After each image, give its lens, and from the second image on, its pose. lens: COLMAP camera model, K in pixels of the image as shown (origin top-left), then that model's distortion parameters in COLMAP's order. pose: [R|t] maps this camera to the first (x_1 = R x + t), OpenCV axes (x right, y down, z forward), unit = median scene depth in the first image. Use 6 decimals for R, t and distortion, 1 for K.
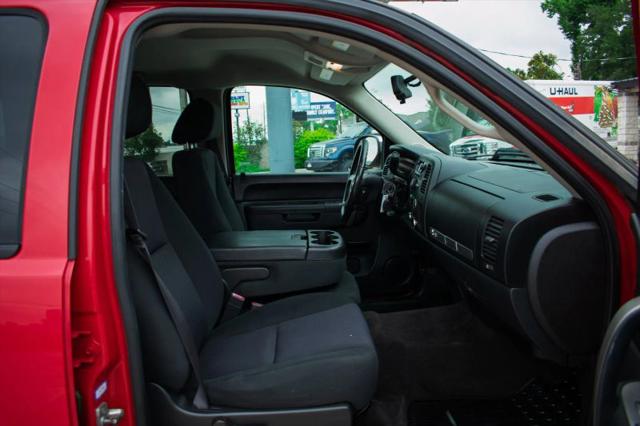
lens RADIAL K [[497.3, 0, 321.4], [0, 497.3, 212.0], [0, 0, 1]] dist [-0.095310, 0.012086]
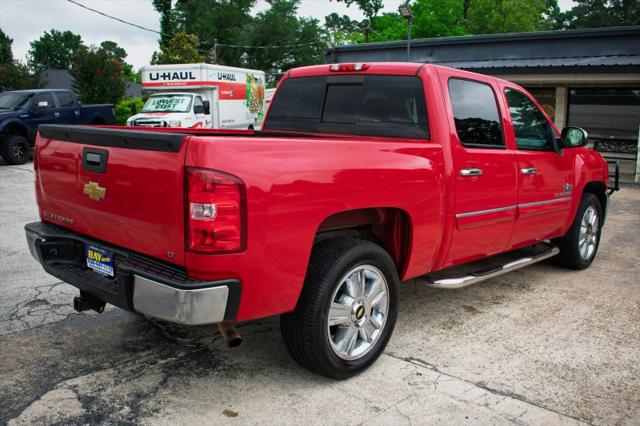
lens RADIAL K [[612.8, 0, 320.3], [0, 612.8, 204.3], [0, 0, 1]] dist [-0.082034, 0.005455]
pose [[0.713369, -0.035632, 0.699883, -0.226194], [0.040897, 0.999121, 0.009182, 0.018597], [-0.699595, 0.022073, 0.714199, -0.067435]]
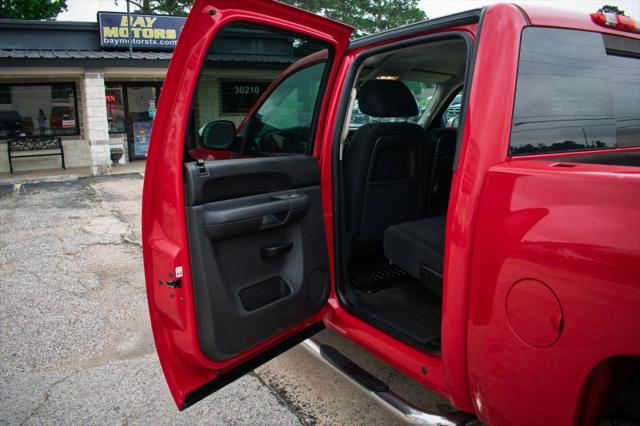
lens RADIAL K [[497.3, 0, 321.4], [0, 497.3, 212.0], [0, 0, 1]] dist [-0.095310, 0.012086]
pose [[-0.470076, -0.120160, 0.874408, -0.125704], [0.166666, 0.960783, 0.221628, -0.022430], [-0.866747, 0.249916, -0.431615, 0.176227]]
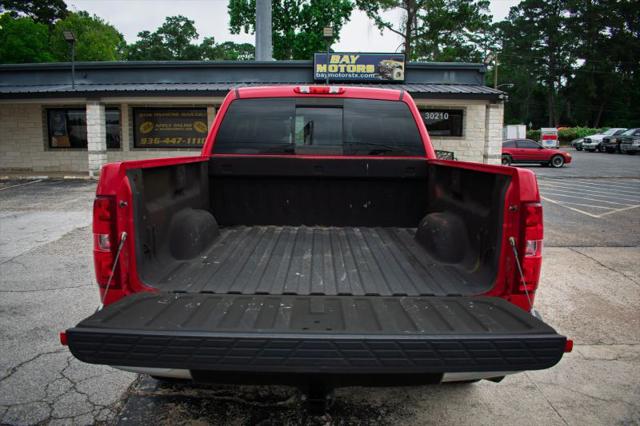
lens RADIAL K [[505.3, 0, 318.9], [0, 505.3, 211.4], [0, 0, 1]] dist [-0.092863, 0.010112]
pose [[0.048174, -0.100477, 0.993772, -0.253867], [0.134484, 0.986521, 0.093224, -0.001074], [-0.989744, 0.129155, 0.061037, 0.073855]]
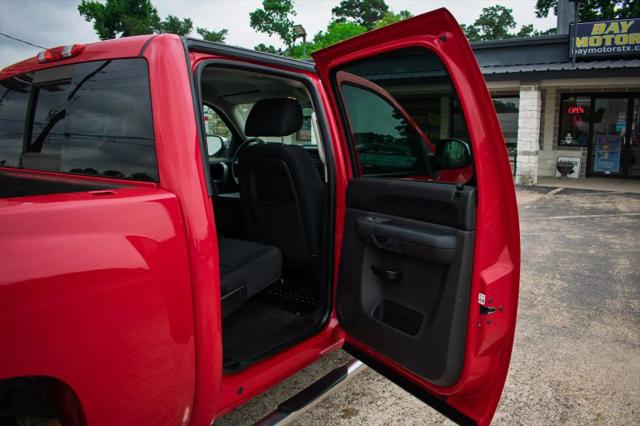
lens RADIAL K [[497.3, 0, 321.4], [0, 497.3, 212.0], [0, 0, 1]] dist [-0.095310, 0.012086]
pose [[0.621120, -0.086630, 0.778913, -0.113188], [0.088635, 0.995260, 0.040013, 0.005281], [-0.778688, 0.044186, 0.625854, -0.022161]]
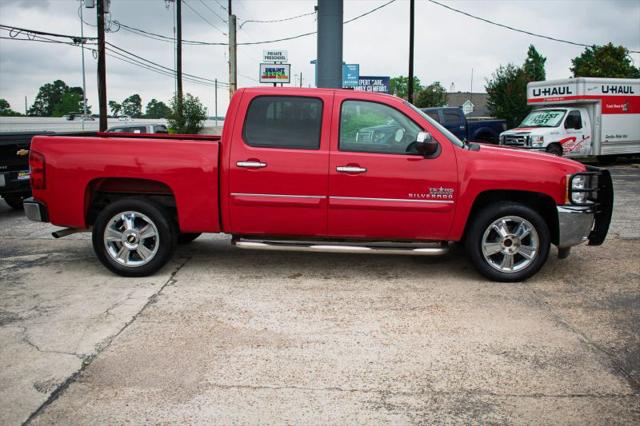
lens RADIAL K [[632.8, 0, 323.6], [0, 632.8, 210.6], [0, 0, 1]] dist [-0.063006, -0.018516]
pose [[0.995914, 0.065772, -0.061878, -0.003541], [-0.066010, 0.997817, -0.001806, 0.030821], [0.061624, 0.005883, 0.998082, -0.238387]]
